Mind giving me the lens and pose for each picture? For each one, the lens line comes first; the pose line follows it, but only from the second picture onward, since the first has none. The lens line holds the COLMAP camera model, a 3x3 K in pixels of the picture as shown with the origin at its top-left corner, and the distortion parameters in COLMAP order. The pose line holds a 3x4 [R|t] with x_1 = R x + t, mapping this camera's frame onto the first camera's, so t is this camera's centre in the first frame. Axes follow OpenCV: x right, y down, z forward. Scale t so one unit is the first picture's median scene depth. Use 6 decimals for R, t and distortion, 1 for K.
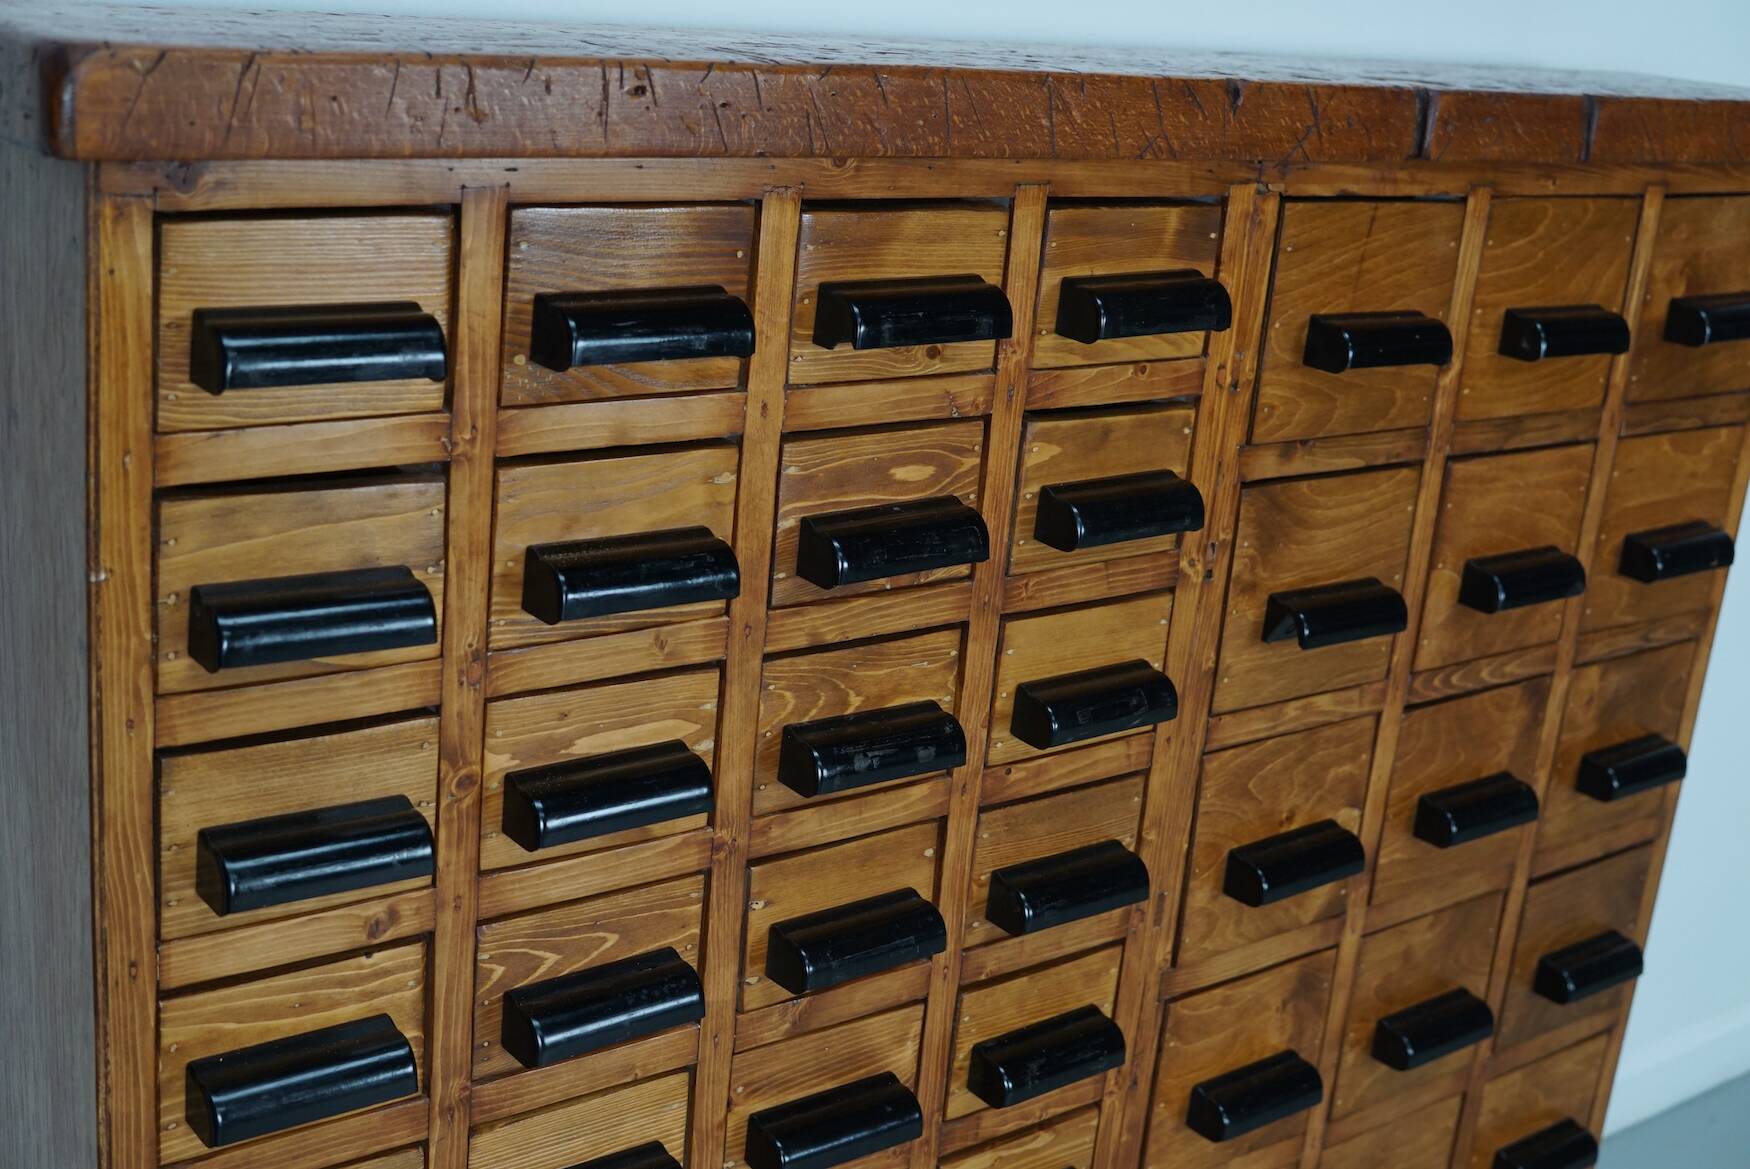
lens RADIAL K [[2249.8, 0, 874.5], [0, 2249.8, 597.8], [0, 0, 1]] dist [-0.092986, 0.000000]
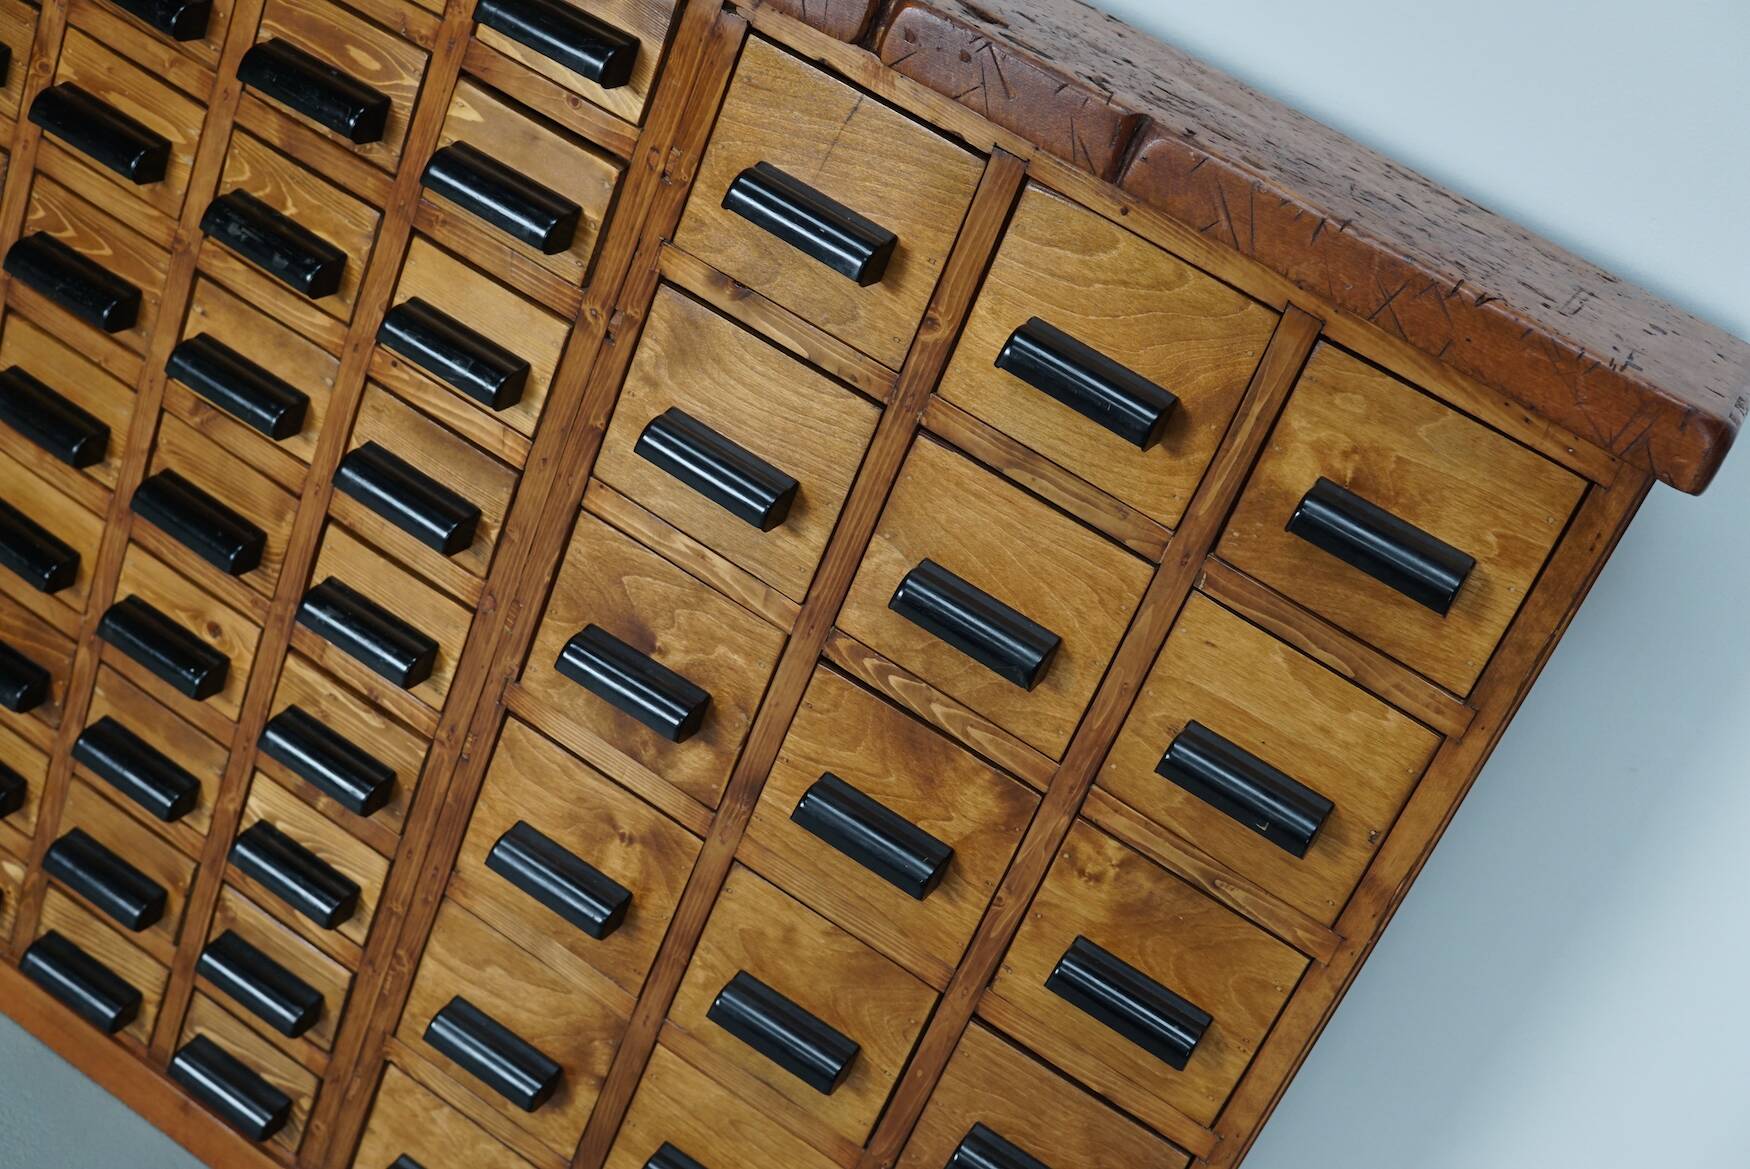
lens RADIAL K [[2249.8, 0, 880.7], [0, 2249.8, 577.2], [0, 0, 1]] dist [-0.092986, 0.000000]
pose [[0.422095, 0.490560, -0.762356, 1.213557], [-0.564517, 0.800228, 0.202374, -0.235134], [0.709336, 0.344942, 0.614702, 0.523925]]
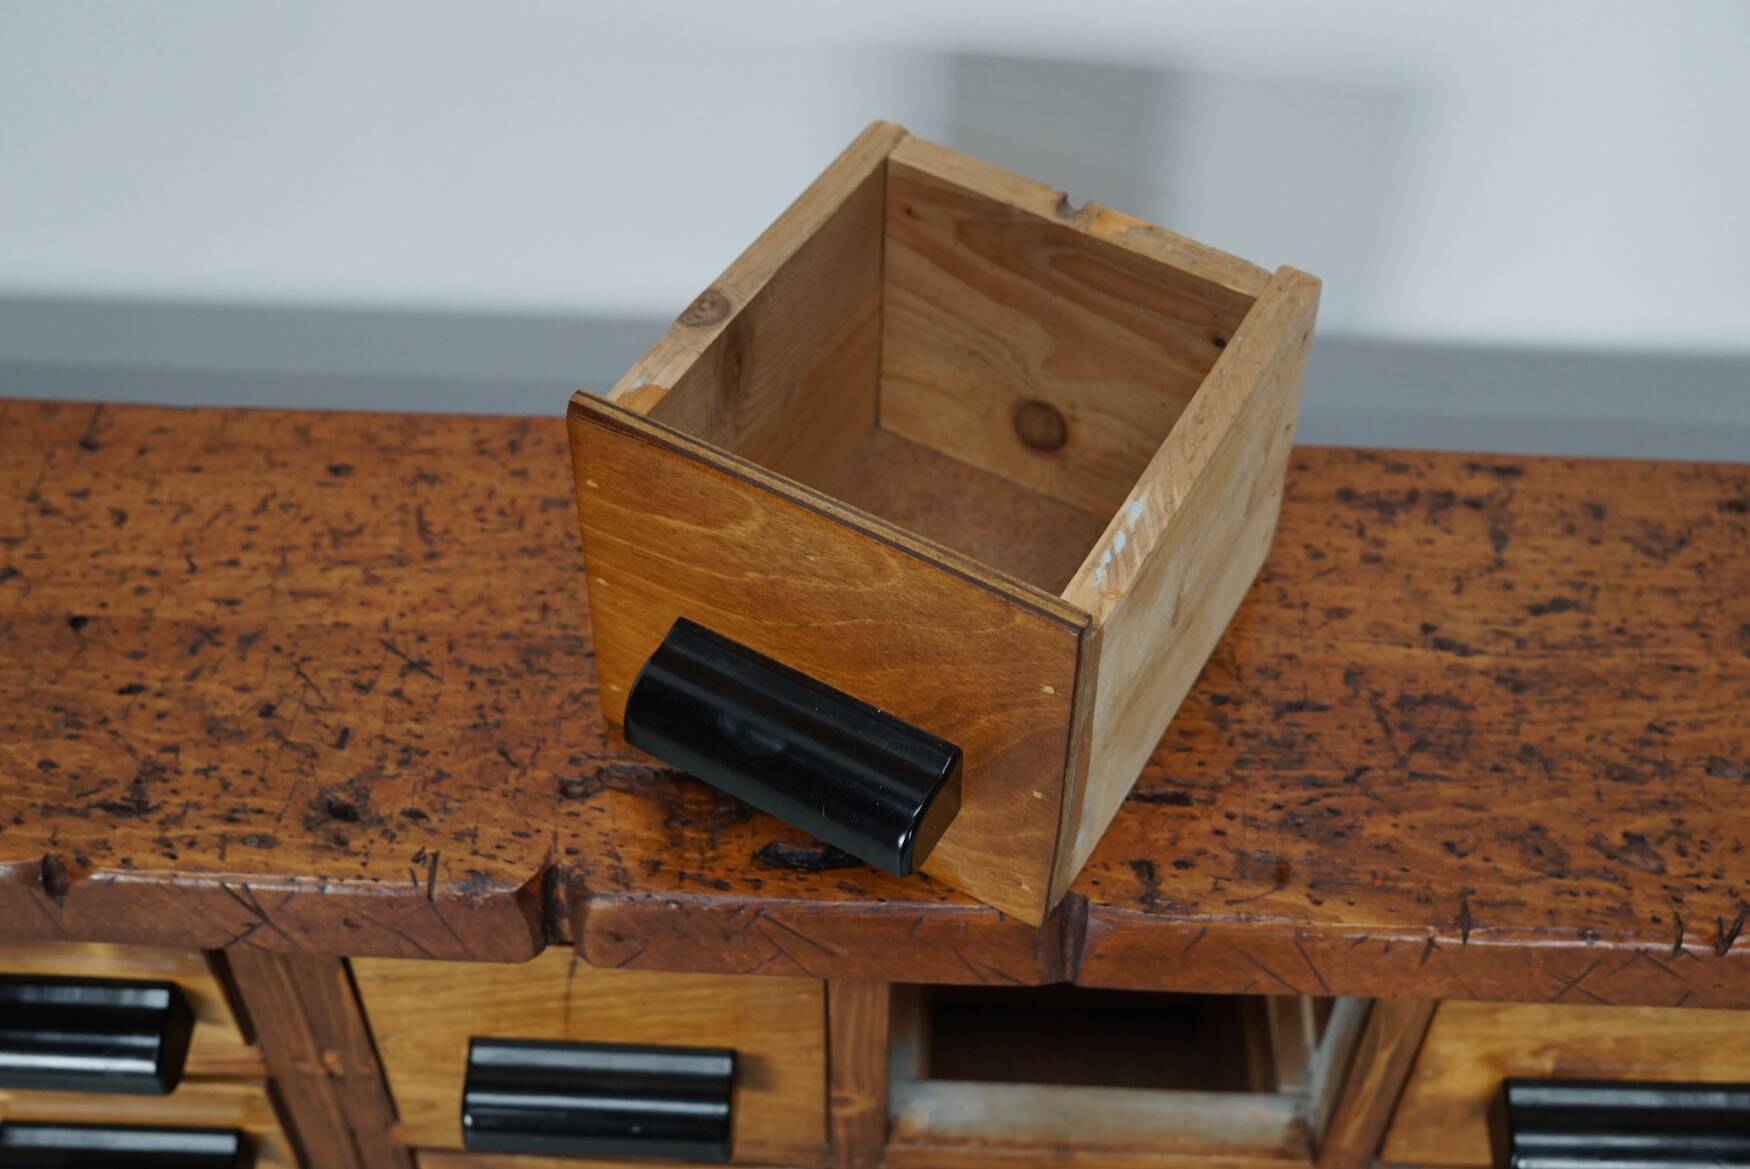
lens RADIAL K [[2249.8, 0, 850.8], [0, 2249.8, 592.1], [0, 0, 1]] dist [-0.092986, 0.000000]
pose [[0.756028, 0.441168, -0.483521, 0.582779], [-0.138399, 0.829763, 0.540683, -0.649241], [0.639740, -0.341853, 0.688382, 0.750874]]
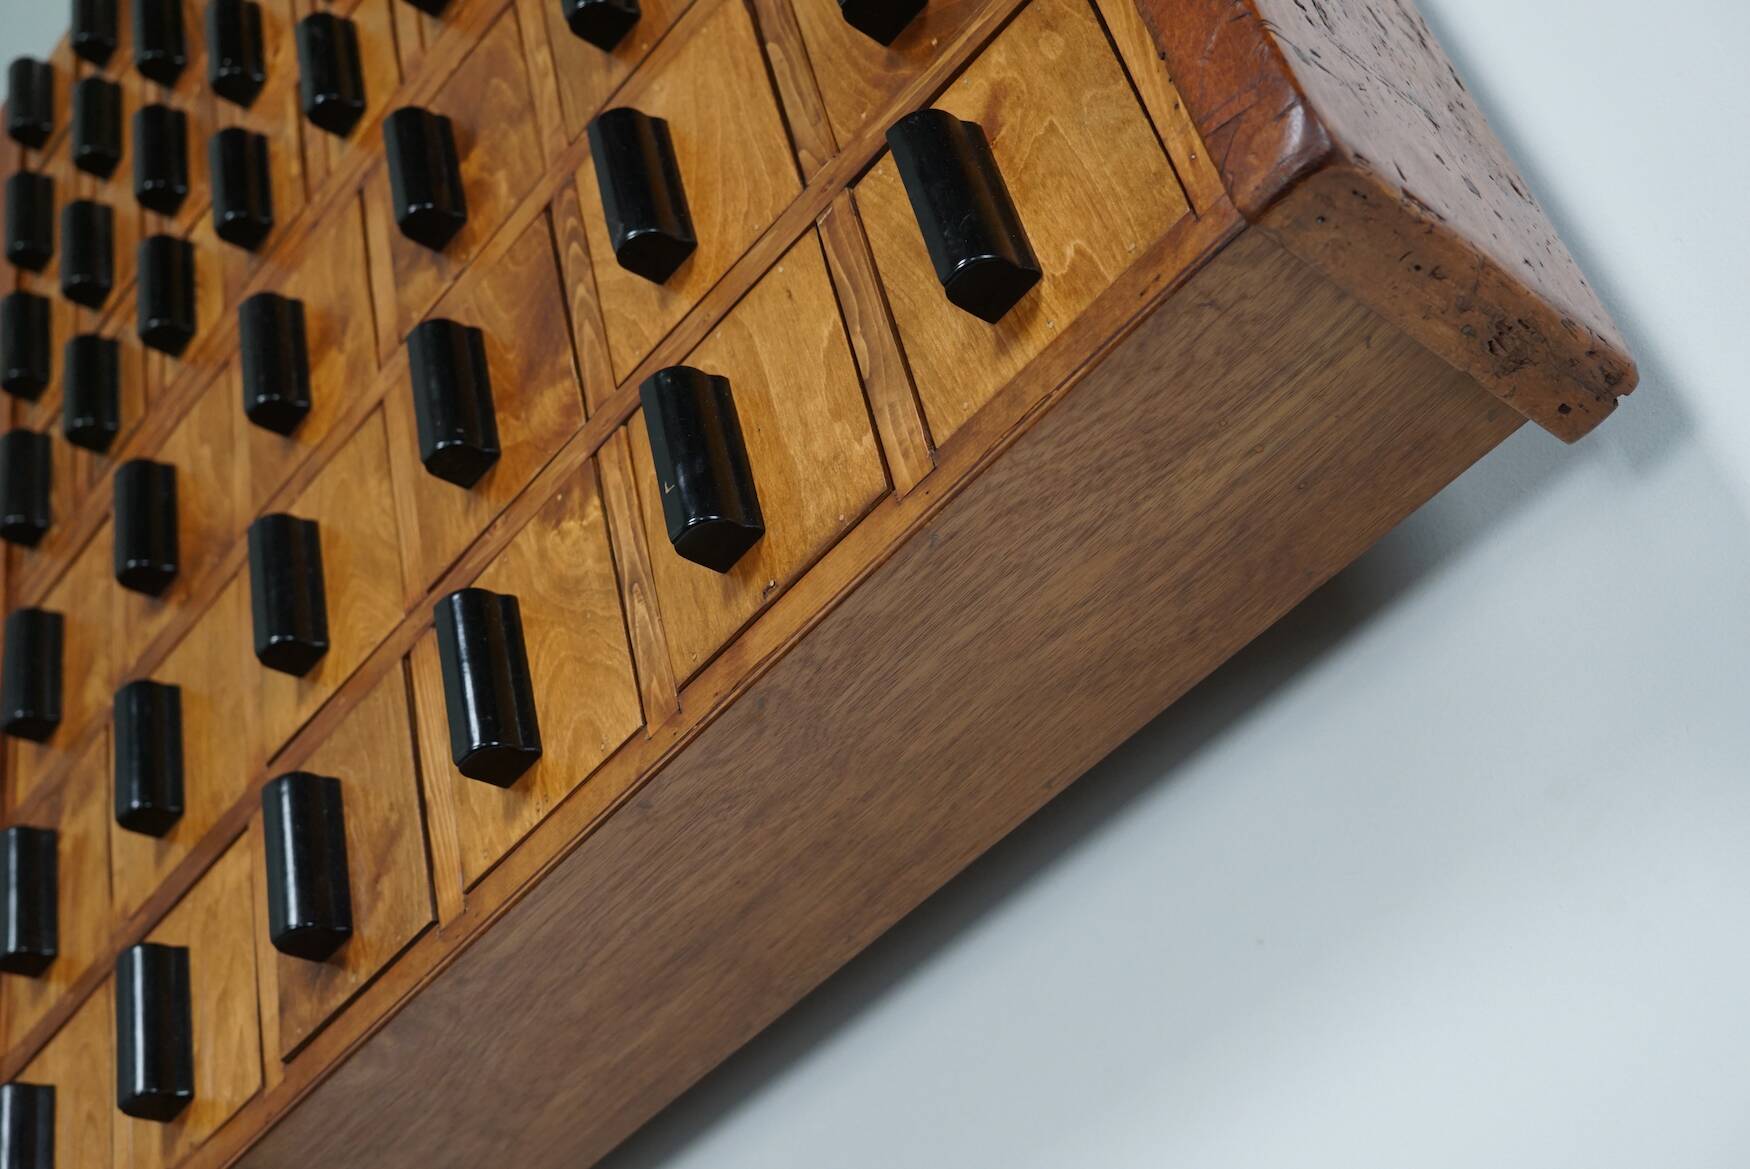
lens RADIAL K [[2249.8, 0, 893.9], [0, 2249.8, 578.7], [0, 0, 1]] dist [-0.092986, 0.000000]
pose [[-0.215183, 0.346490, -0.913039, 1.266803], [-0.858615, 0.378310, 0.345921, -0.366409], [0.465271, 0.858386, 0.216096, 1.259221]]
